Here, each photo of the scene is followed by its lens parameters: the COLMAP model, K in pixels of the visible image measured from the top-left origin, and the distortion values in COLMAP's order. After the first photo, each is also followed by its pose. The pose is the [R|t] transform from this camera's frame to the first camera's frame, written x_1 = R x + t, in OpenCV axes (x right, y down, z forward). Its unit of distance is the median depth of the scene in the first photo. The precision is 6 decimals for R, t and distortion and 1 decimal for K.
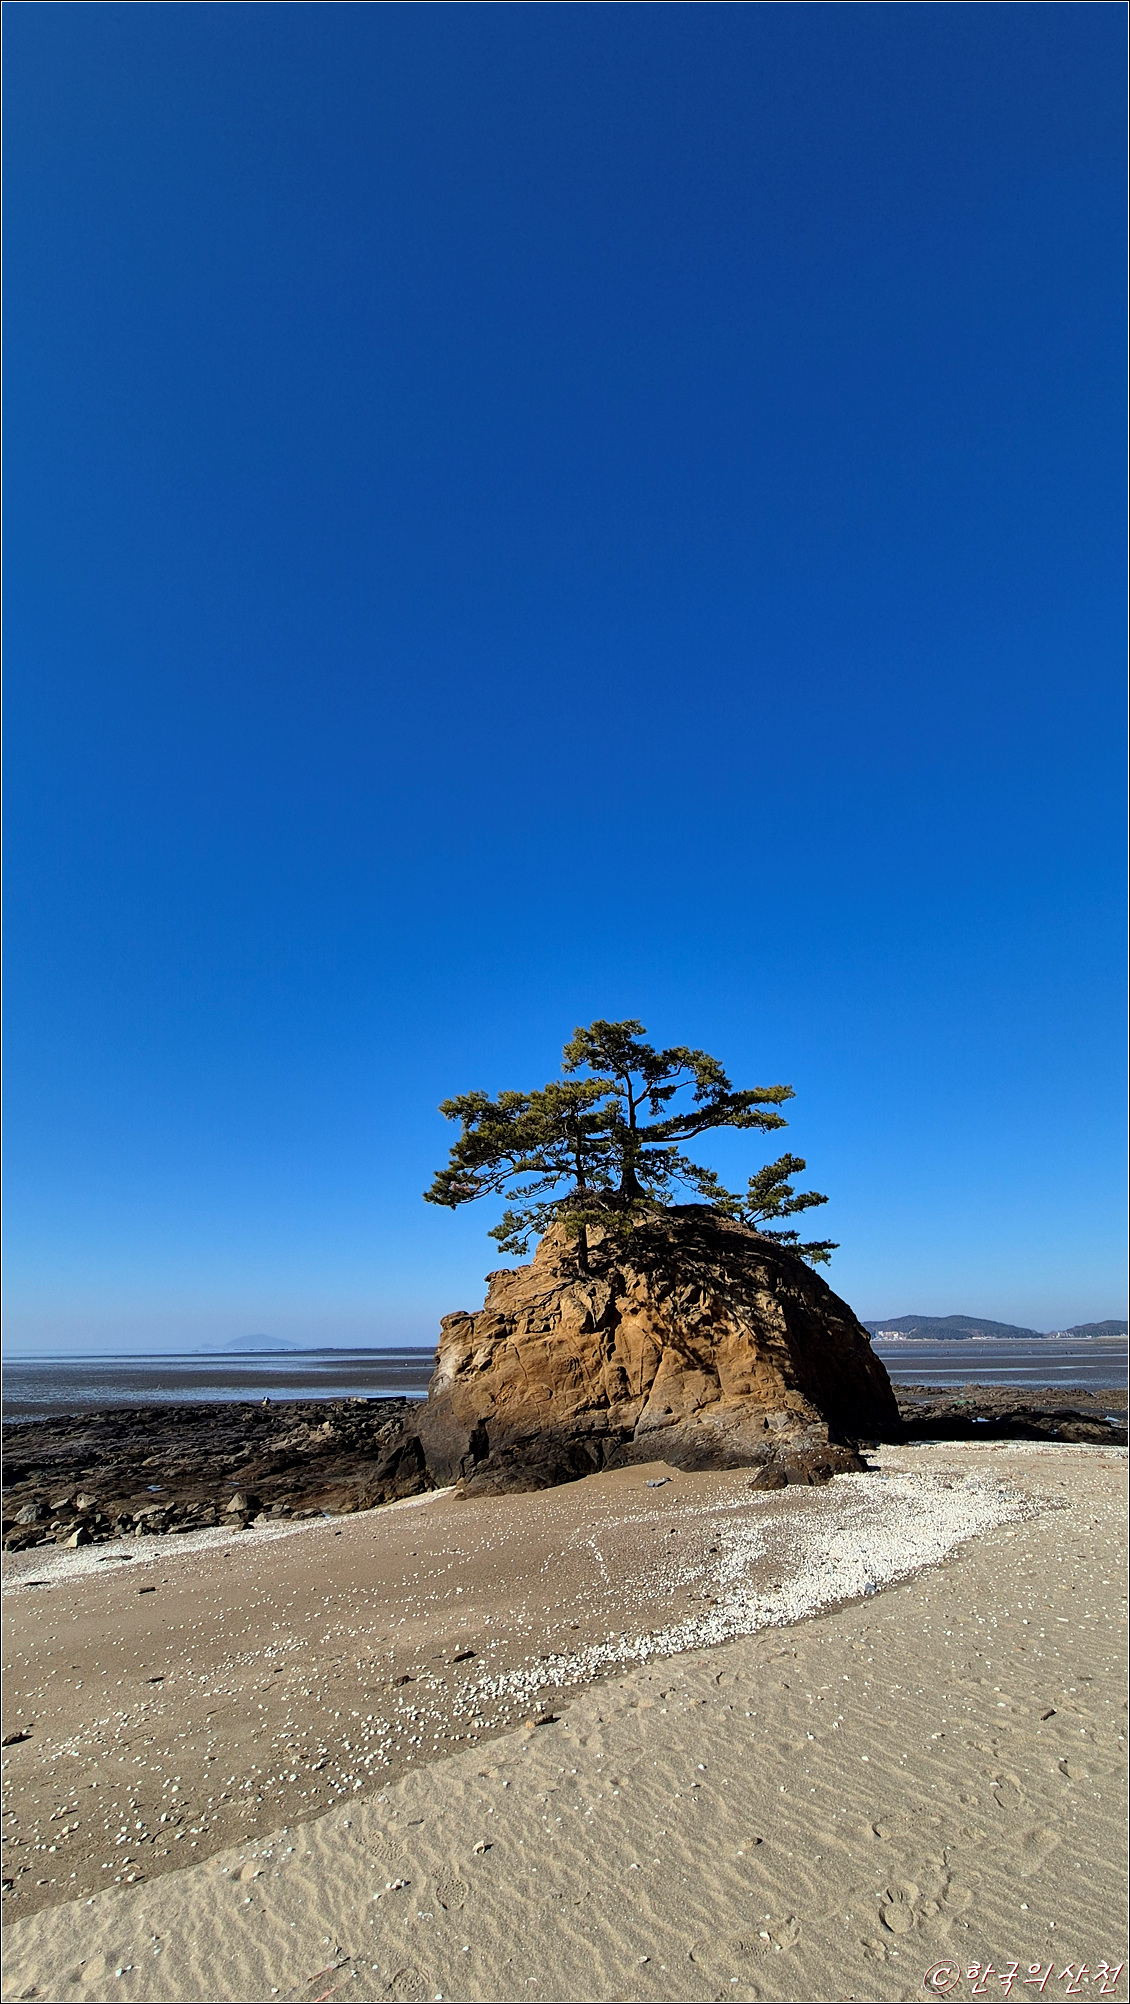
lens RADIAL K [[819.7, 0, 557.0], [0, 819.7, 1012.8], [0, 0, 1]] dist [0.000748, 0.000434]
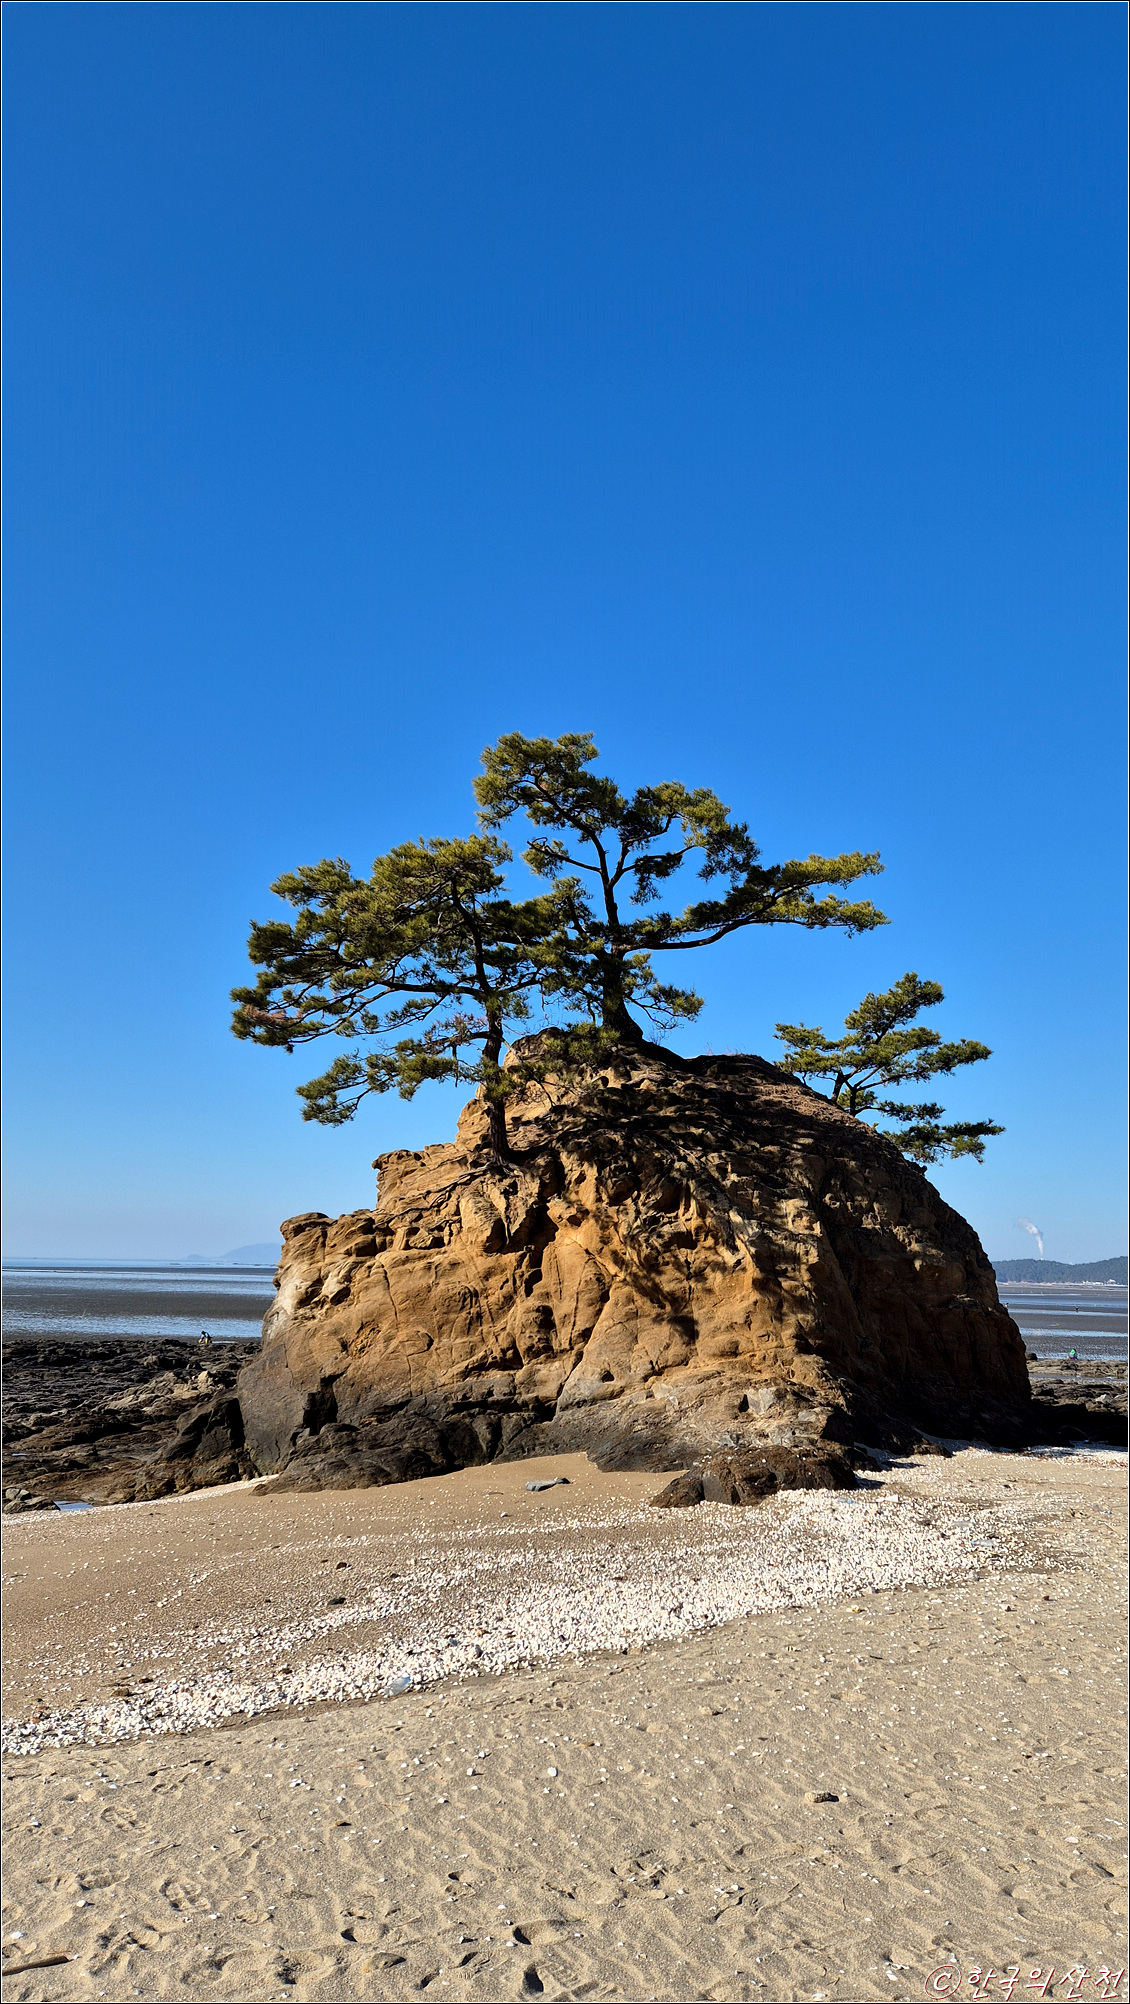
lens RADIAL K [[1328.5, 0, 585.8], [0, 1328.5, 1006.5], [0, 0, 1]] dist [0.094538, -0.086441]
pose [[0.994488, 0.017002, -0.103461, 0.199211], [0.002699, 0.982287, 0.187365, 0.021274], [0.104814, -0.186611, 0.976827, 0.061676]]
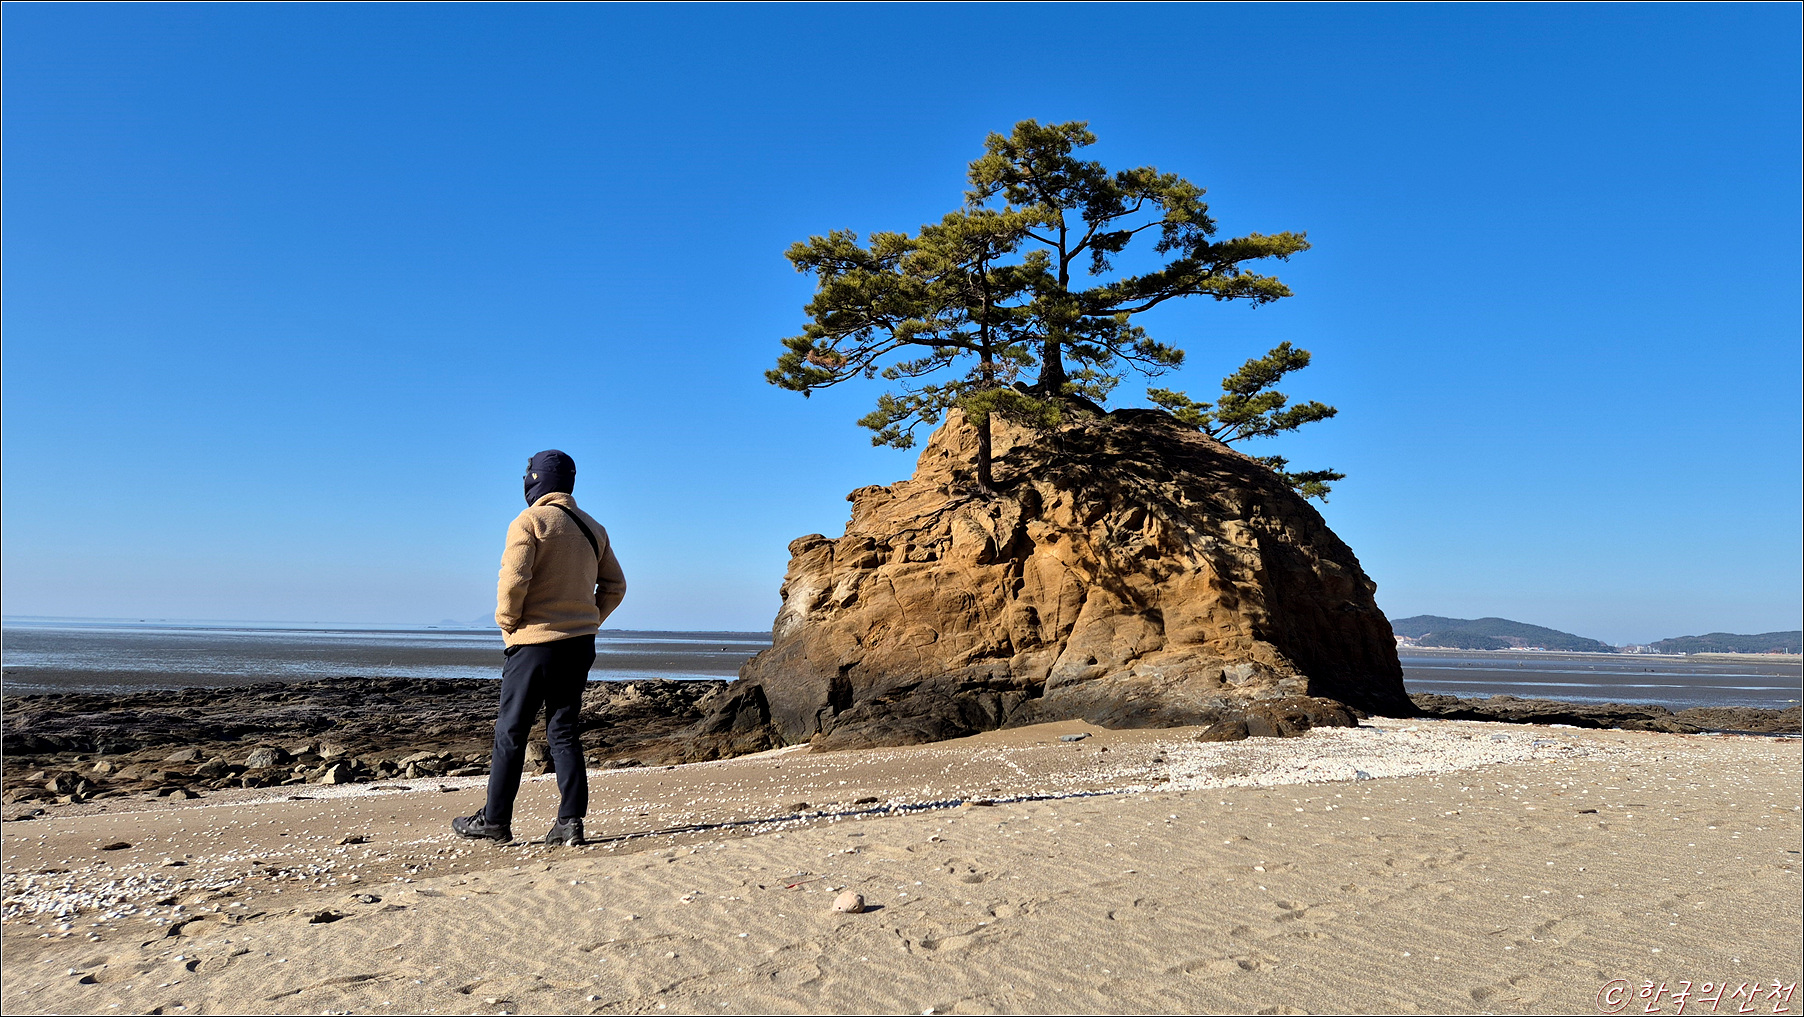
lens RADIAL K [[1195.9, 0, 898.3], [0, 1195.9, 494.3], [0, 0, 1]] dist [0.094538, -0.086441]
pose [[0.999173, 0.031450, -0.025784, -0.016767], [-0.023510, 0.964017, 0.264798, 0.044106], [0.033184, -0.263973, 0.963959, -0.028724]]
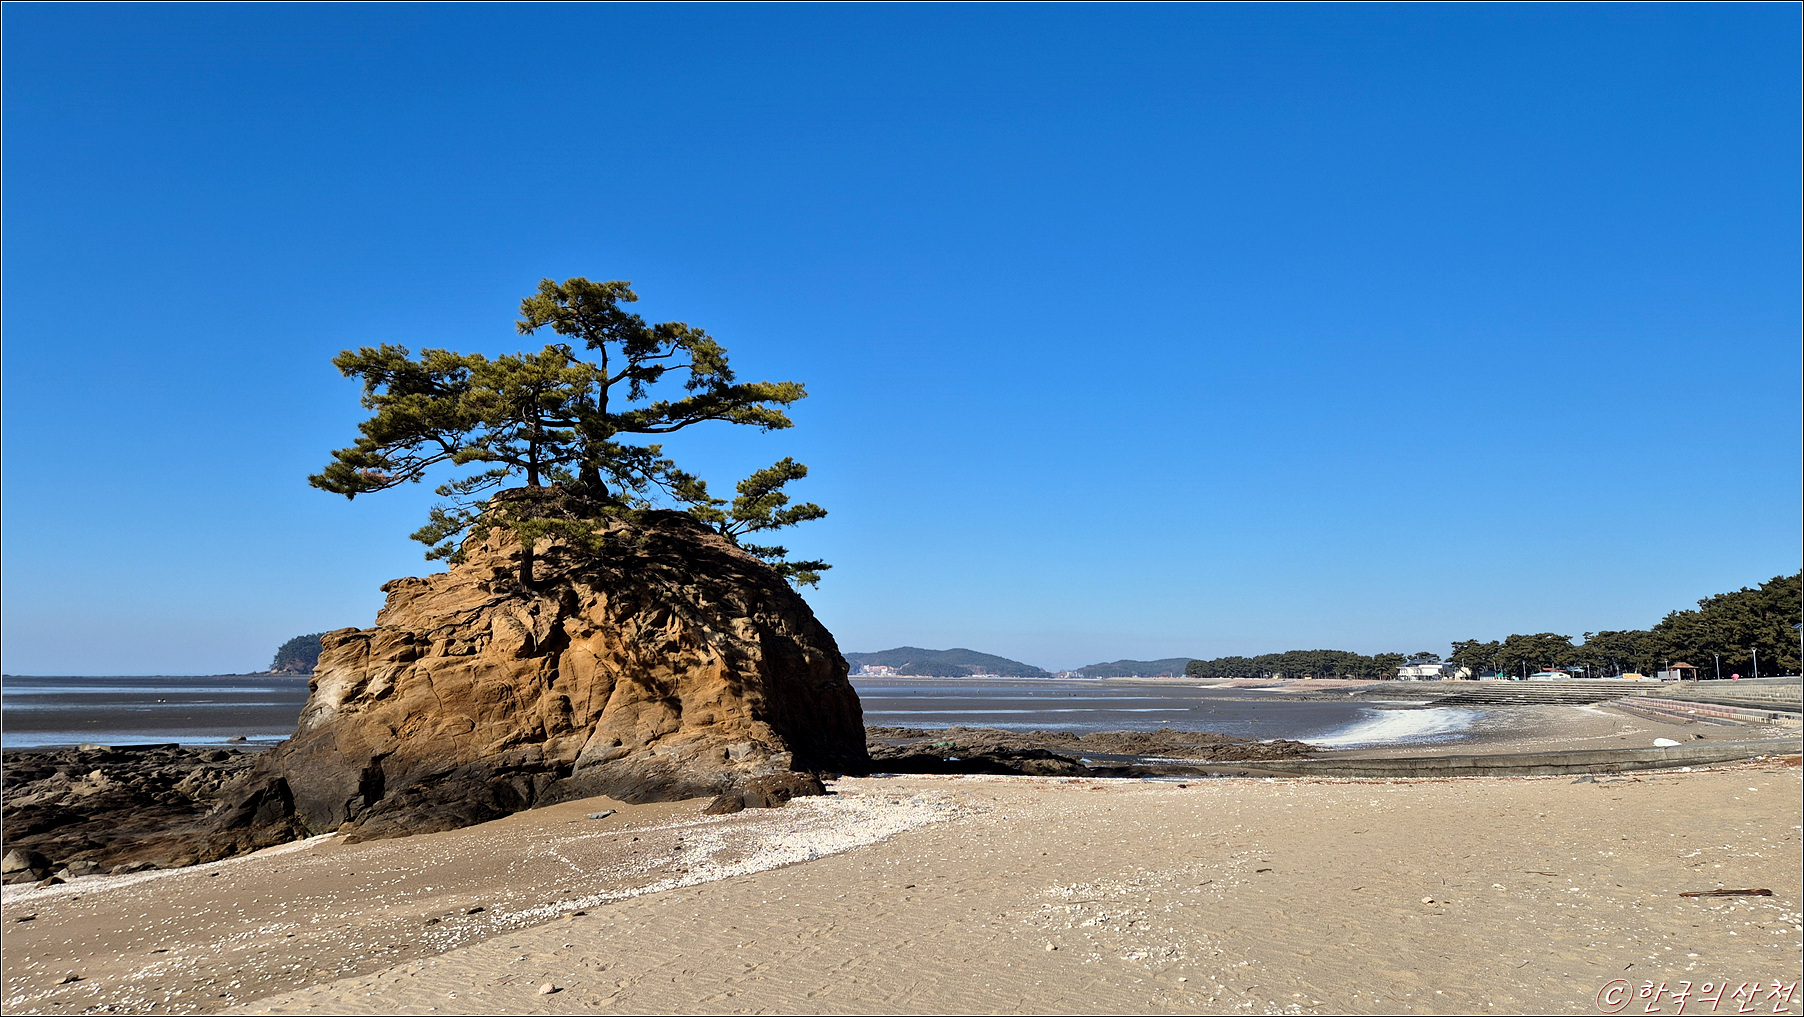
lens RADIAL K [[1195.9, 0, 889.2], [0, 1195.9, 499.8], [0, 0, 1]] dist [0.094538, -0.086441]
pose [[0.931641, 0.072355, 0.356103, -0.063609], [-0.154003, 0.966234, 0.206580, -0.067309], [-0.329132, -0.247300, 0.911326, -0.181468]]
